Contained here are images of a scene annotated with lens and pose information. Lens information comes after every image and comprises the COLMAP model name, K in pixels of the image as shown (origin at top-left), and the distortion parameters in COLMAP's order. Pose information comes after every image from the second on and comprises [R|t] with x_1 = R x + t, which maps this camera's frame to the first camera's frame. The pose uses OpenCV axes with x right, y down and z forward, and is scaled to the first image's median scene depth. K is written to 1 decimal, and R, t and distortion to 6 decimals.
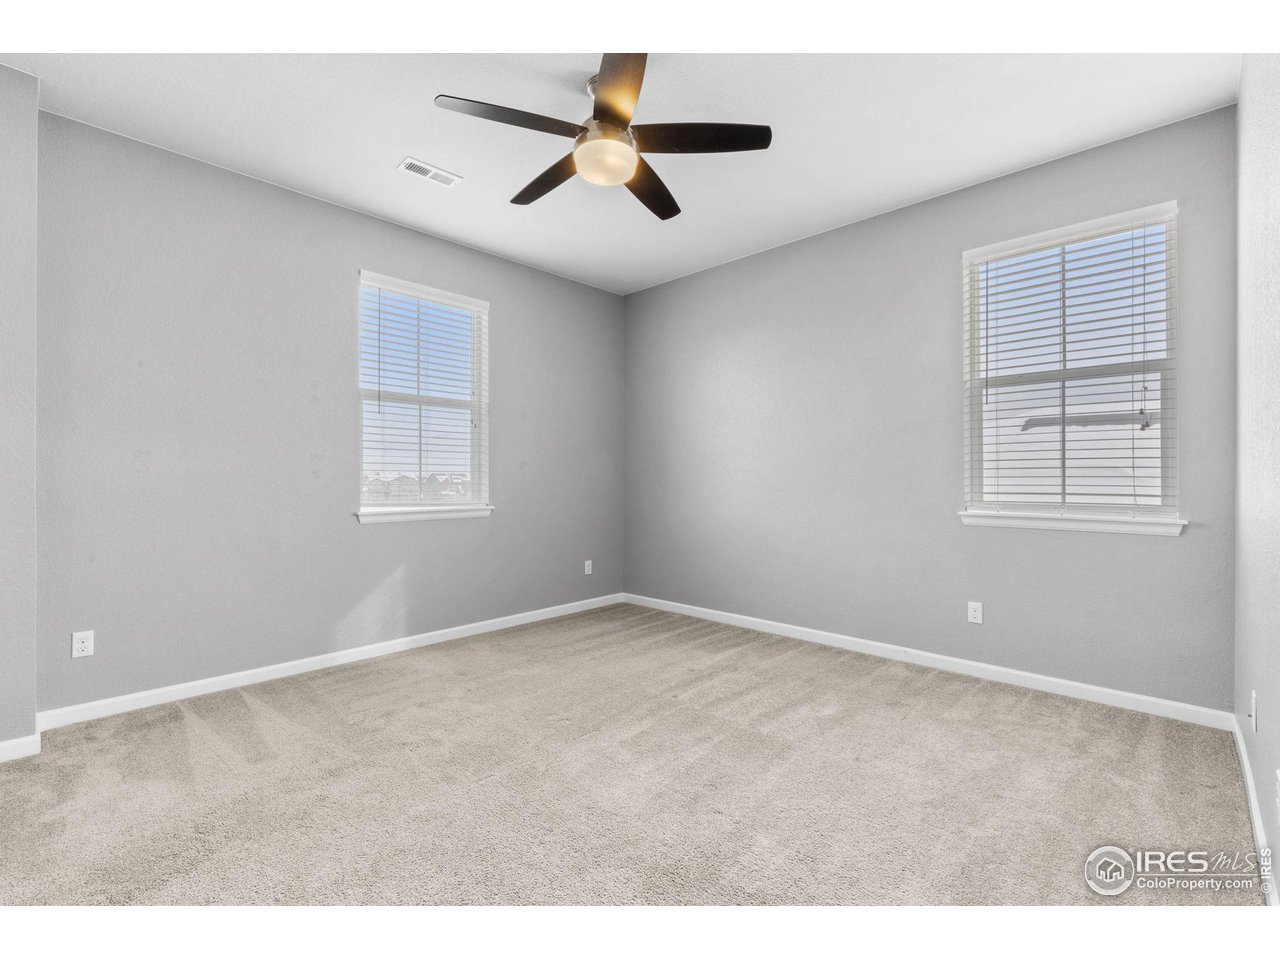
lens RADIAL K [[587.3, 0, 640.0], [0, 587.3, 480.0], [0, 0, 1]] dist [-0.000783, -0.000237]
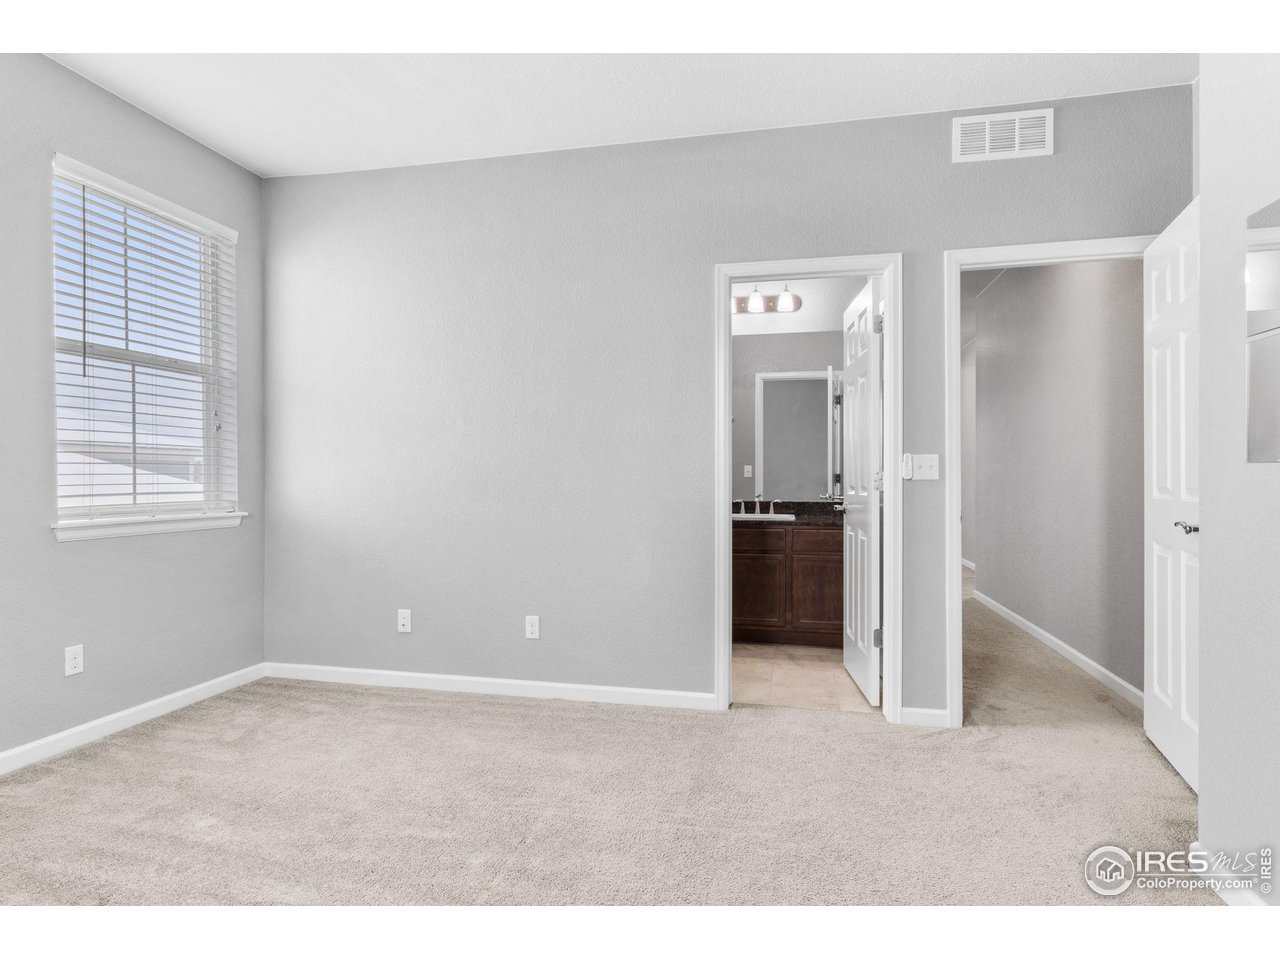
lens RADIAL K [[654.5, 0, 640.0], [0, 654.5, 480.0], [0, 0, 1]] dist [-0.001833, -0.000373]
pose [[-0.512118, -0.008581, 0.858872, -0.533396], [0.000051, 0.999950, 0.010021, -0.007160], [-0.858915, 0.005176, -0.512092, 0.885150]]
